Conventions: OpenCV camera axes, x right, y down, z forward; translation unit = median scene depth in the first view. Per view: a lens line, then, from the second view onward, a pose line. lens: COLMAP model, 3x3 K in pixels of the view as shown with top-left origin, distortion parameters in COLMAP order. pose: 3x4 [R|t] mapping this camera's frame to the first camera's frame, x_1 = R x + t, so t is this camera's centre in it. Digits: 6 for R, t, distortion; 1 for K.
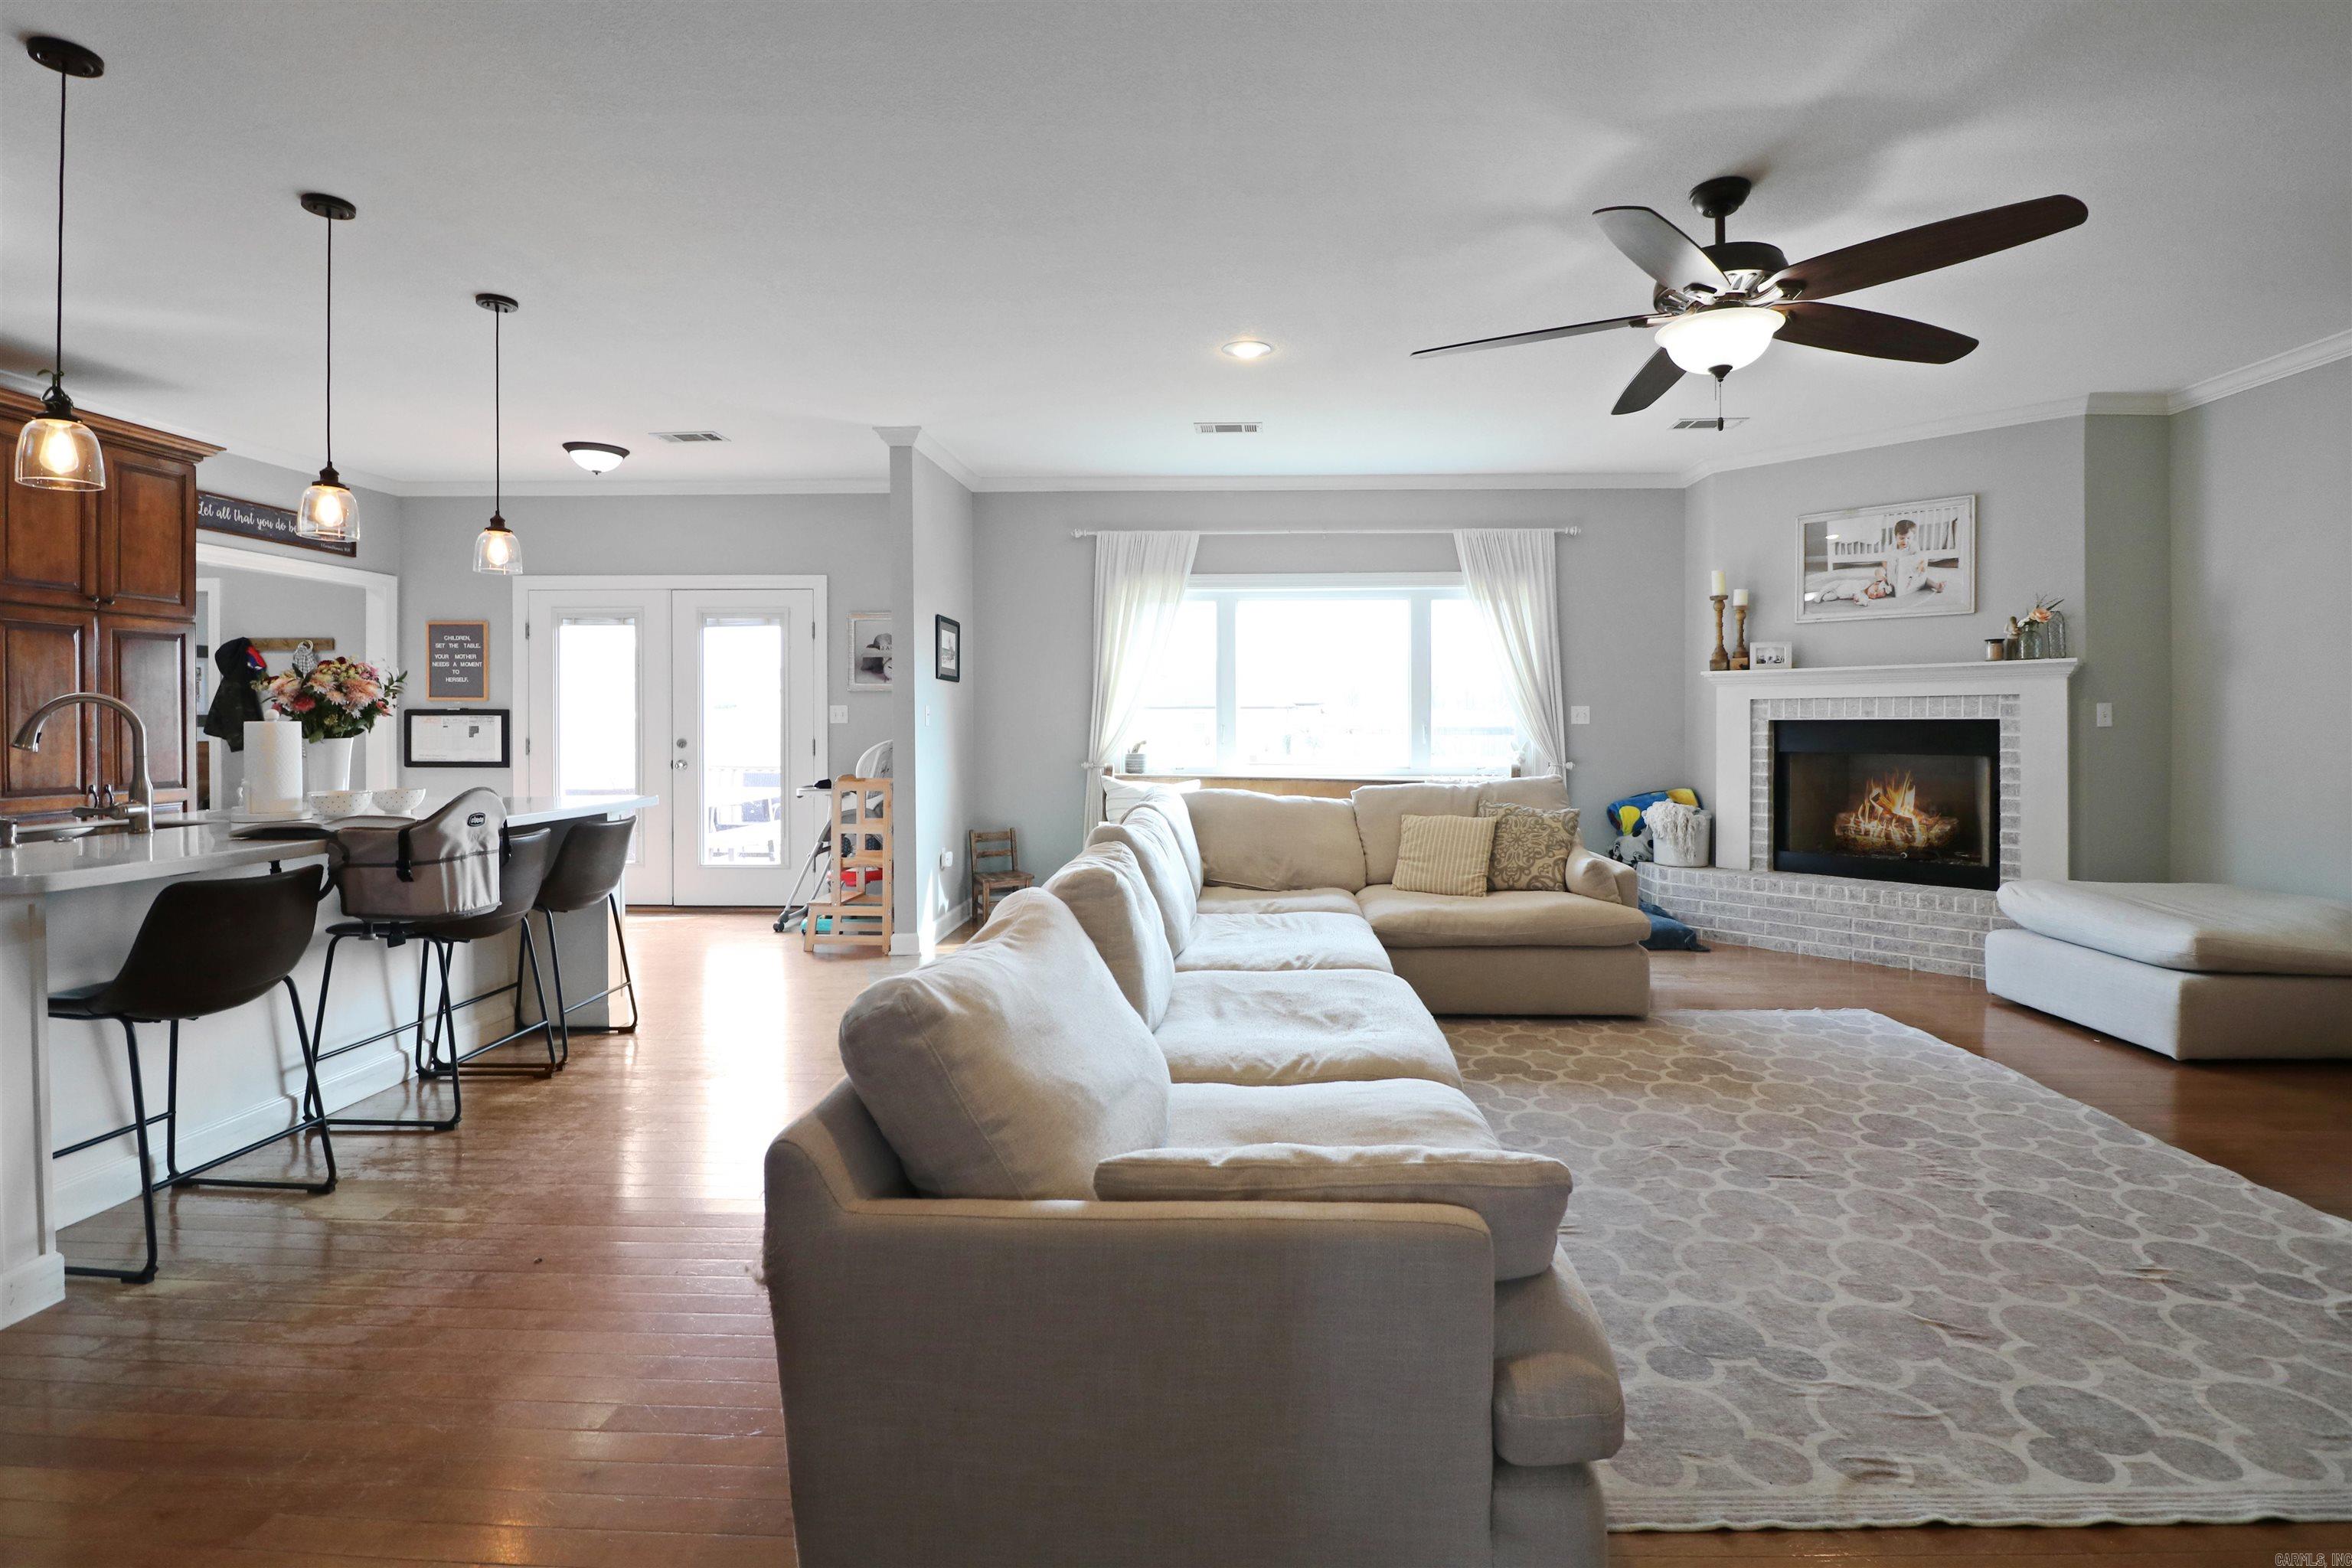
lens RADIAL K [[1125.3, 0, 1230.8], [0, 1125.3, 729.0], [0, 0, 1]] dist [0.000288, -0.013040]
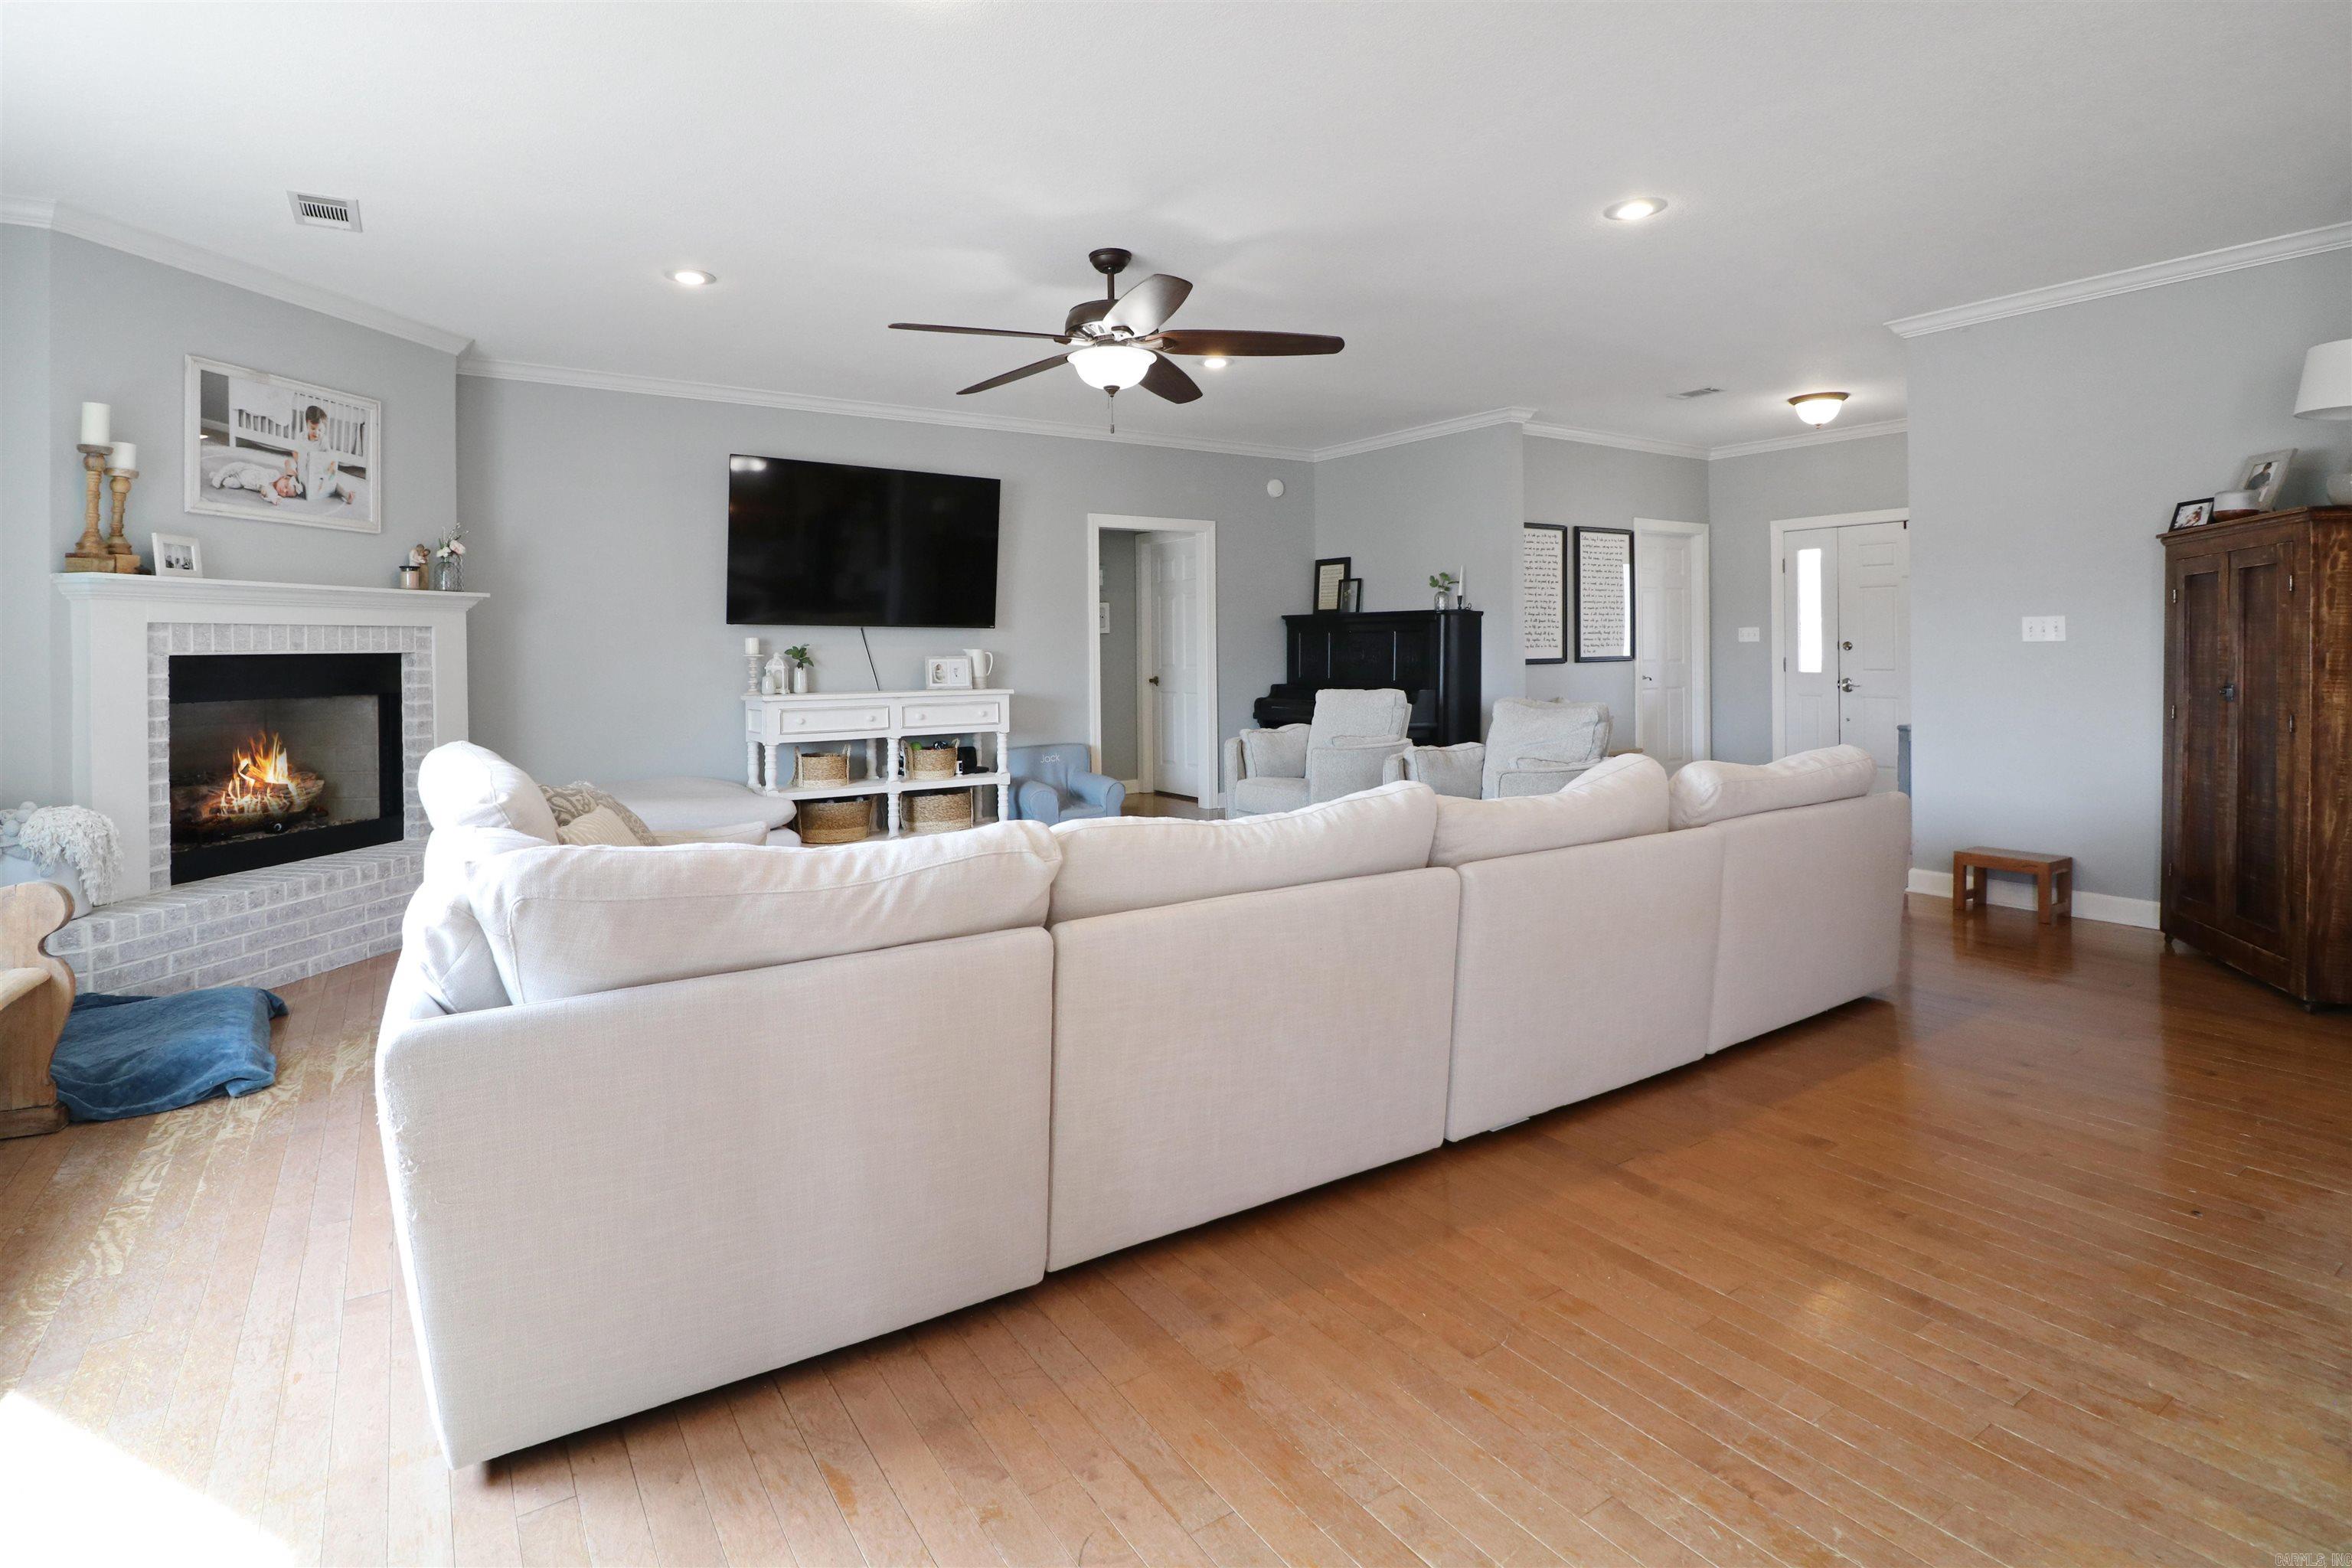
lens RADIAL K [[1125.5, 0, 1127.6], [0, 1125.5, 643.9], [0, 0, 1]] dist [0.002011, -0.006446]
pose [[-0.556189, 0.009828, 0.830998, -0.491179], [0.014357, 0.999894, -0.002217, -0.006647], [-0.830932, 0.010698, -0.556271, 1.203593]]
